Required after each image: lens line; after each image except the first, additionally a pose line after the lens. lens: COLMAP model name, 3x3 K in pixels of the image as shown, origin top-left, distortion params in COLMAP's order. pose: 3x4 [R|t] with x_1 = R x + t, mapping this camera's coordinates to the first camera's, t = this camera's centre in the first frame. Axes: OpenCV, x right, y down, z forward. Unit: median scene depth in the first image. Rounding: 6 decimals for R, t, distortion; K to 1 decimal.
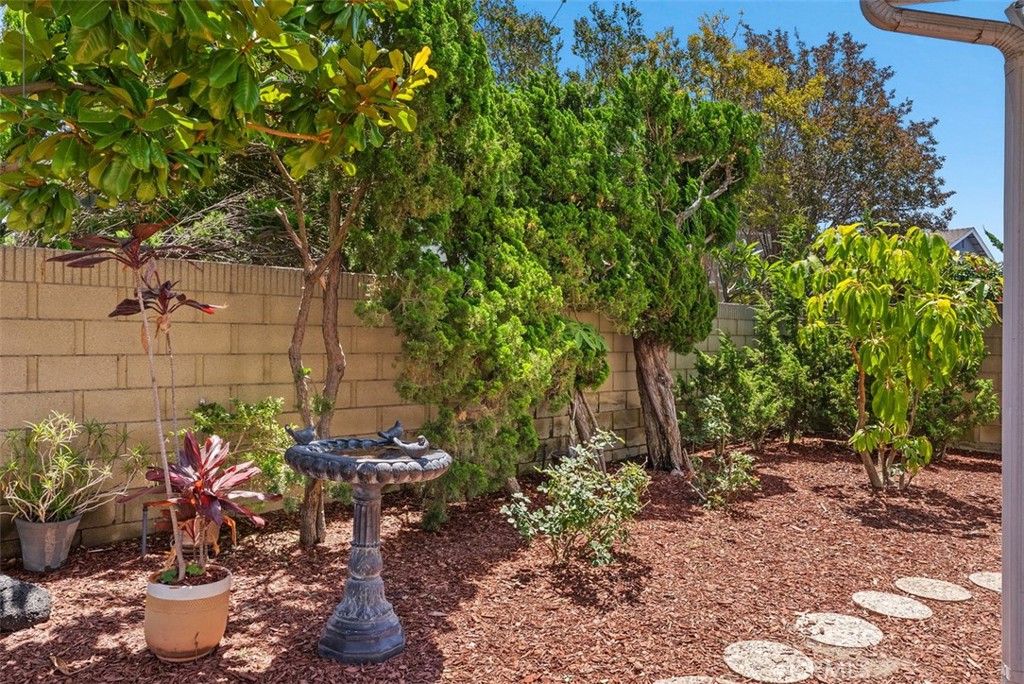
lens RADIAL K [[681.5, 0, 512.0], [0, 681.5, 342.0], [0, 0, 1]] dist [-0.000635, -0.000062]
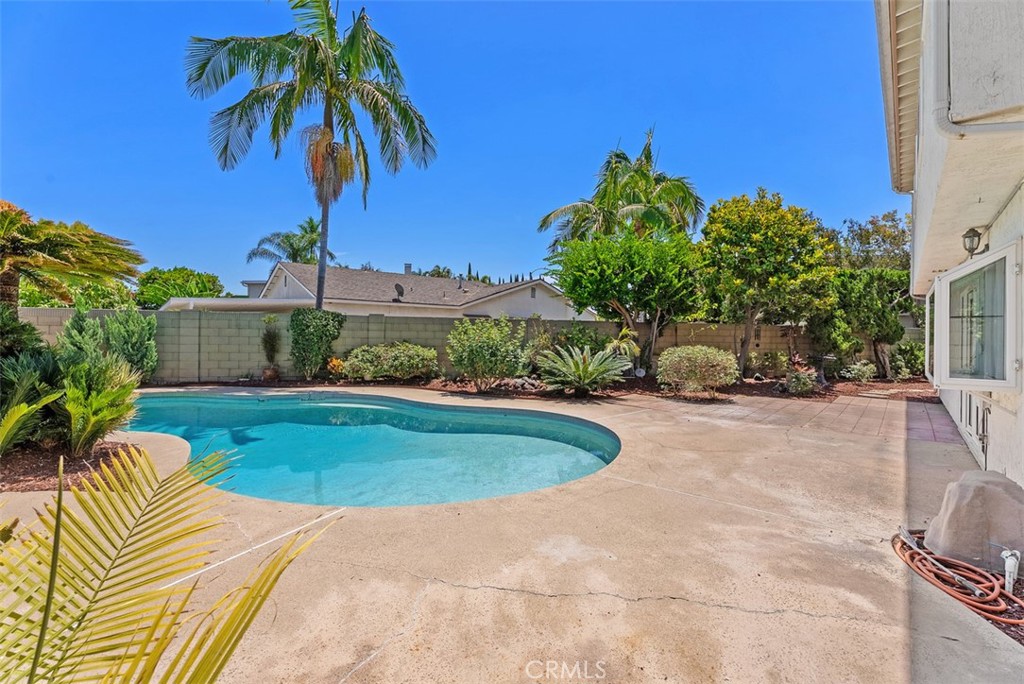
lens RADIAL K [[457.2, 0, 512.0], [0, 457.2, 342.0], [0, 0, 1]] dist [0.001972, 0.000104]
pose [[0.876849, 0.002890, -0.480757, -0.342182], [-0.005082, 0.999982, -0.003257, 0.022075], [0.480738, 0.005299, 0.876848, -2.109783]]
